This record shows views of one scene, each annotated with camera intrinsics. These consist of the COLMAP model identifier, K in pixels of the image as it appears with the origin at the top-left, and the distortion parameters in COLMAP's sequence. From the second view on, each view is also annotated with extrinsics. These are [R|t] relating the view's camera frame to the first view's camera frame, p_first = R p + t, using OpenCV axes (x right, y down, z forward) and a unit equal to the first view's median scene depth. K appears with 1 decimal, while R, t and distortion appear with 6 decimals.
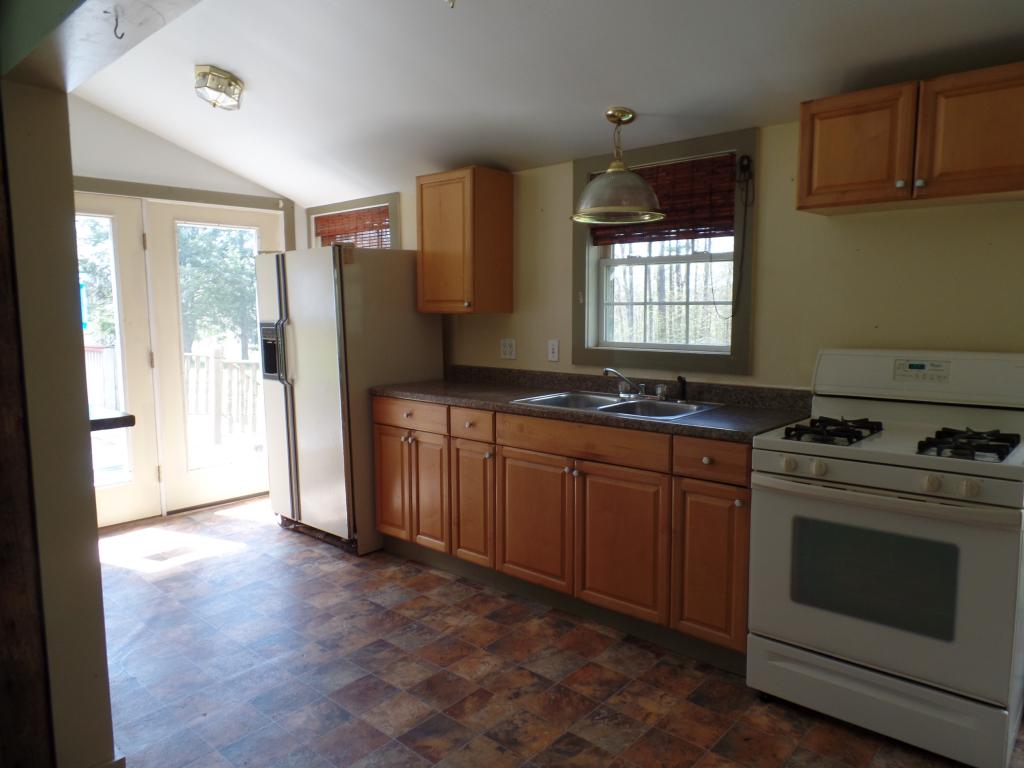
lens RADIAL K [[703.4, 0, 517.4], [0, 703.4, 382.7], [0, 0, 1]] dist [-0.000435, -0.000368]
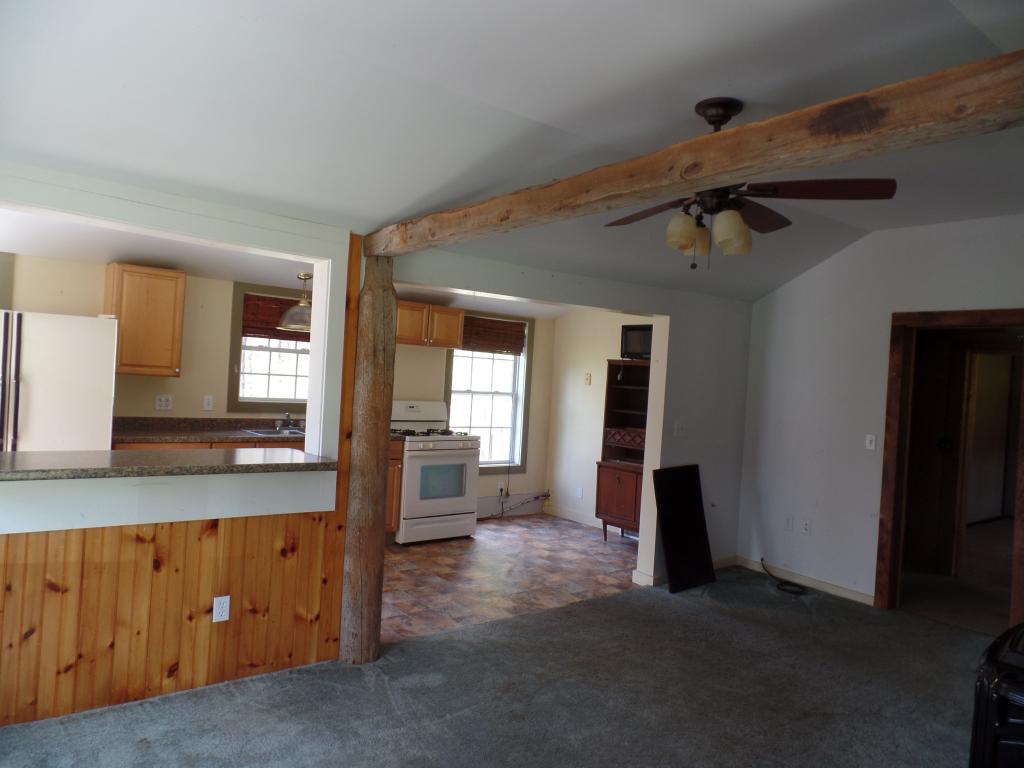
lens RADIAL K [[703.4, 0, 517.4], [0, 703.4, 382.7], [0, 0, 1]] dist [-0.000435, -0.000368]
pose [[0.155774, 0.017002, 0.987646, -1.403926], [0.050092, 0.998429, -0.025089, -0.021466], [-0.986522, 0.053382, 0.154678, 0.158638]]
